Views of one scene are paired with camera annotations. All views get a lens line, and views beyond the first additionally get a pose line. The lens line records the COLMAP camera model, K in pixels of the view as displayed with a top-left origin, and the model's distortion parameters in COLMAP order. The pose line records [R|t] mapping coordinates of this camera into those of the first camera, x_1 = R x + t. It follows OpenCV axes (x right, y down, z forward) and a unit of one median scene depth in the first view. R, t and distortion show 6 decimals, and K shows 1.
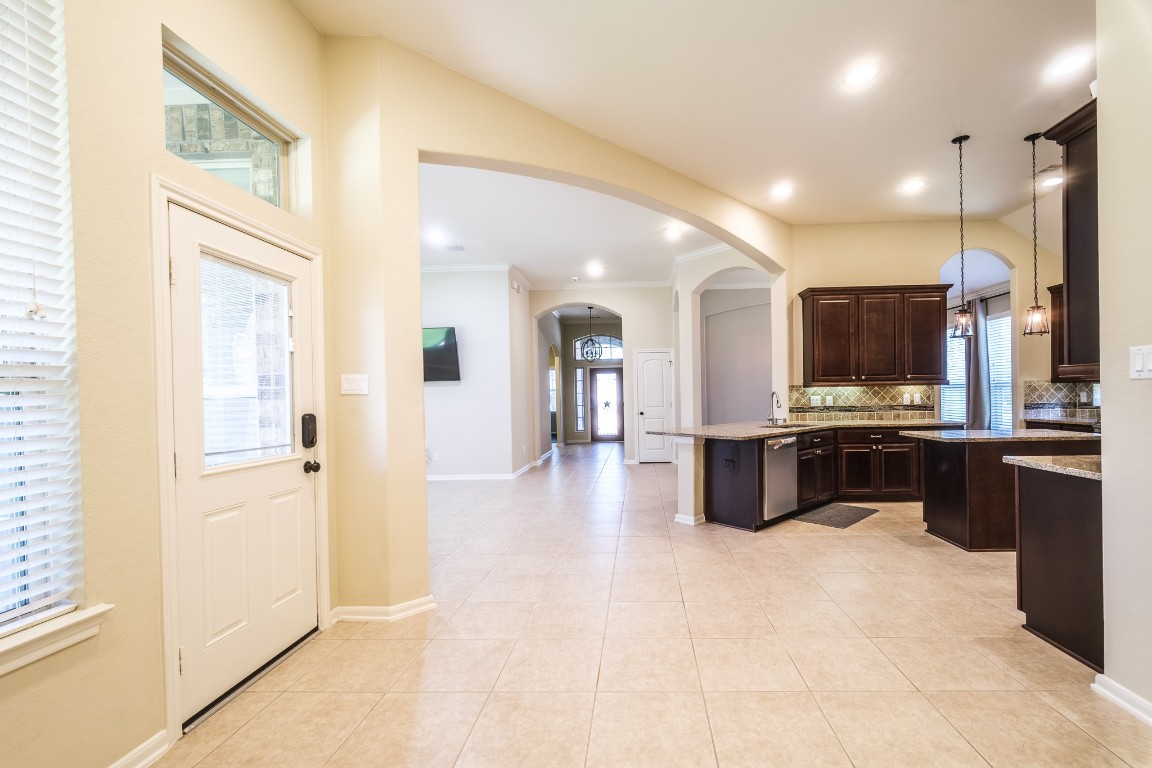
lens RADIAL K [[492.4, 0, 629.1], [0, 492.4, 401.0], [0, 0, 1]] dist [0.002482, 0.000095]
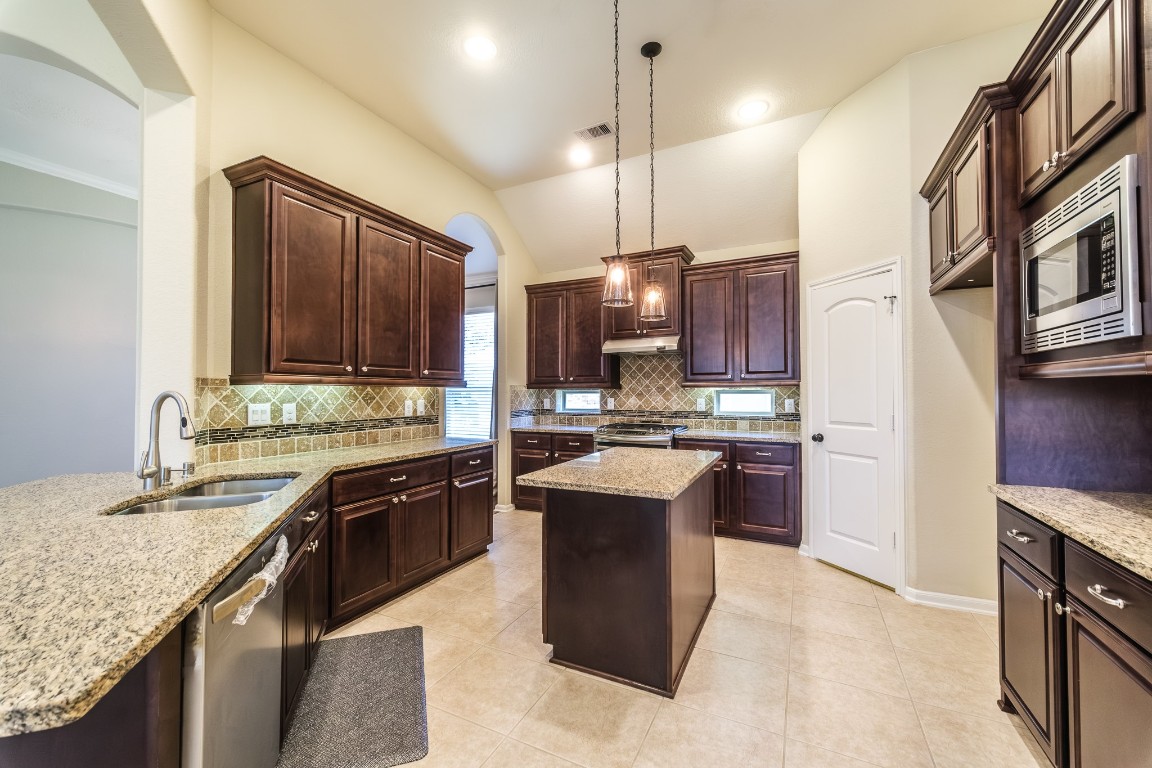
lens RADIAL K [[460.5, 0, 568.2], [0, 460.5, 384.1], [0, 0, 1]] dist [0.004237, -0.000735]
pose [[0.435668, 0.033779, 0.899474, 0.114816], [0.006830, 0.999143, -0.040830, -0.008797], [-0.900082, 0.023931, 0.435064, 0.552352]]
